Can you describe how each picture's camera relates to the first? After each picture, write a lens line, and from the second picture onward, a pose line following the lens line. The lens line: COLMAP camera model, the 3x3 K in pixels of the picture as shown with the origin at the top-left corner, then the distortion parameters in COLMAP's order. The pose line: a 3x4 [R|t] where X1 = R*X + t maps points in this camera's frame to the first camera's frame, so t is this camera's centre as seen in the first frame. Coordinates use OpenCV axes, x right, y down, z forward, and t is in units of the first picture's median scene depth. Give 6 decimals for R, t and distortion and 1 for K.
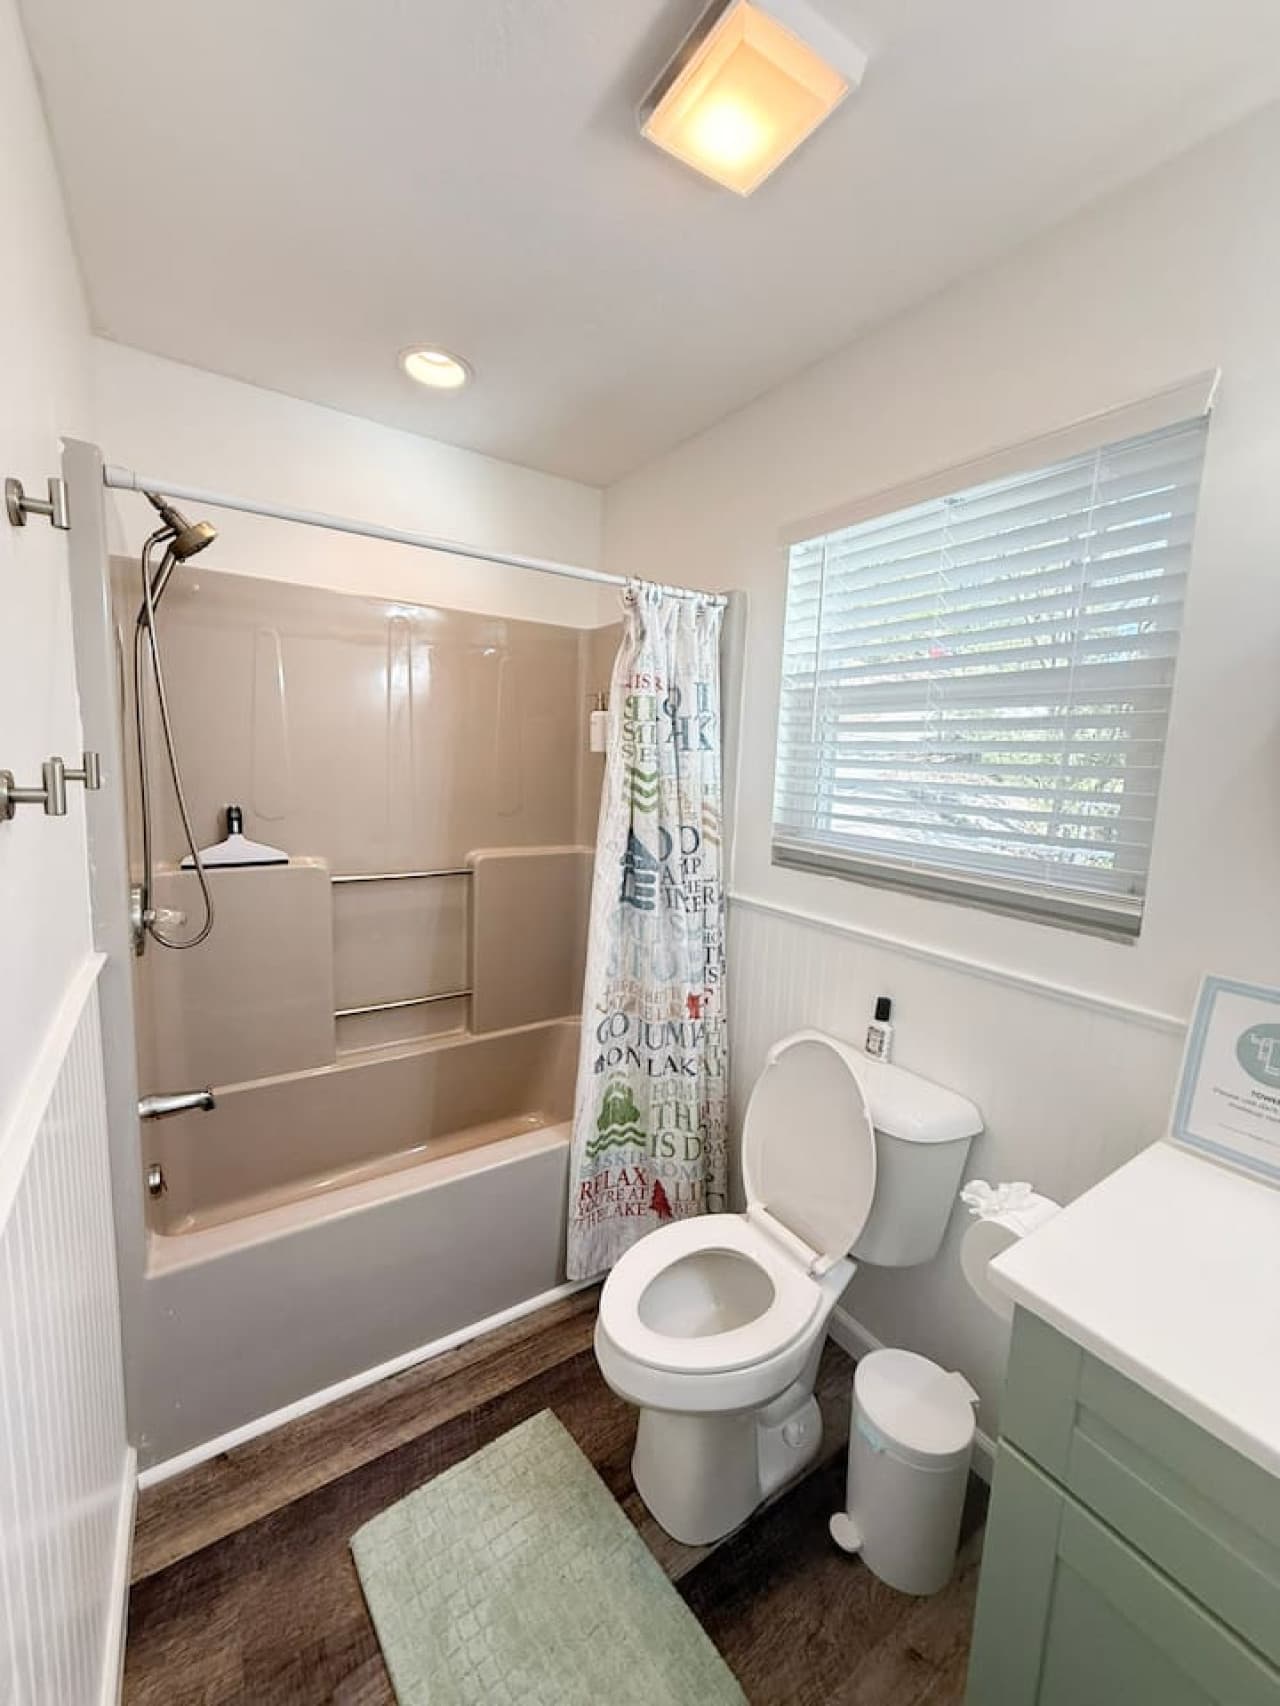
lens RADIAL K [[676.7, 0, 637.6], [0, 676.7, 845.2], [0, 0, 1]] dist [-0.000184, 0.000206]
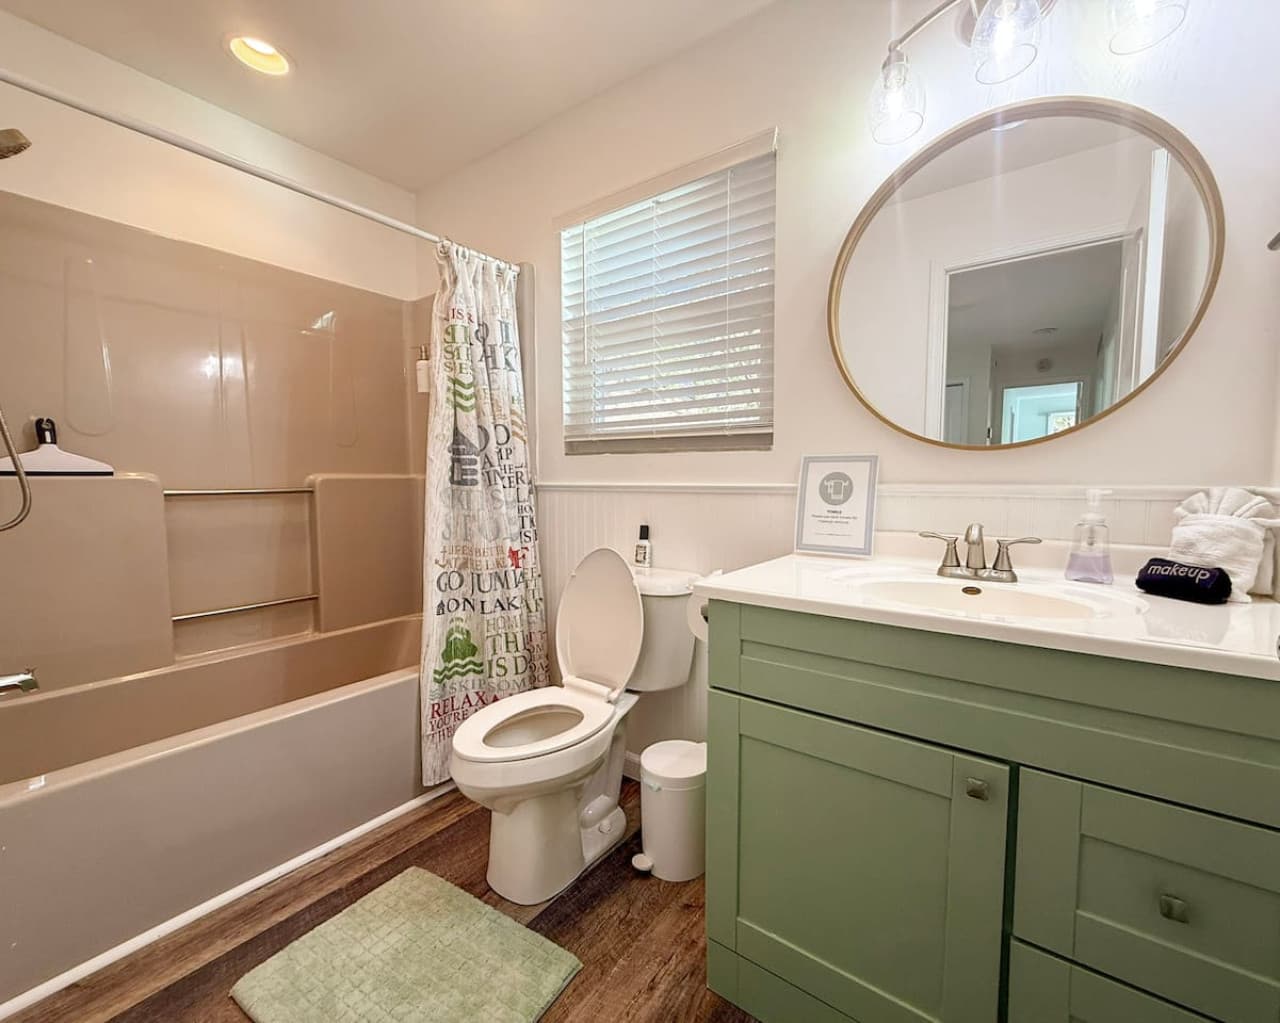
lens RADIAL K [[539.7, 0, 673.8], [0, 539.7, 514.0], [0, 0, 1]] dist [-0.003398, 0.000116]
pose [[0.930148, -0.061345, 0.362023, -0.004672], [0.081909, 0.995766, -0.041716, 0.224859], [-0.357932, 0.068455, 0.931235, -0.118922]]
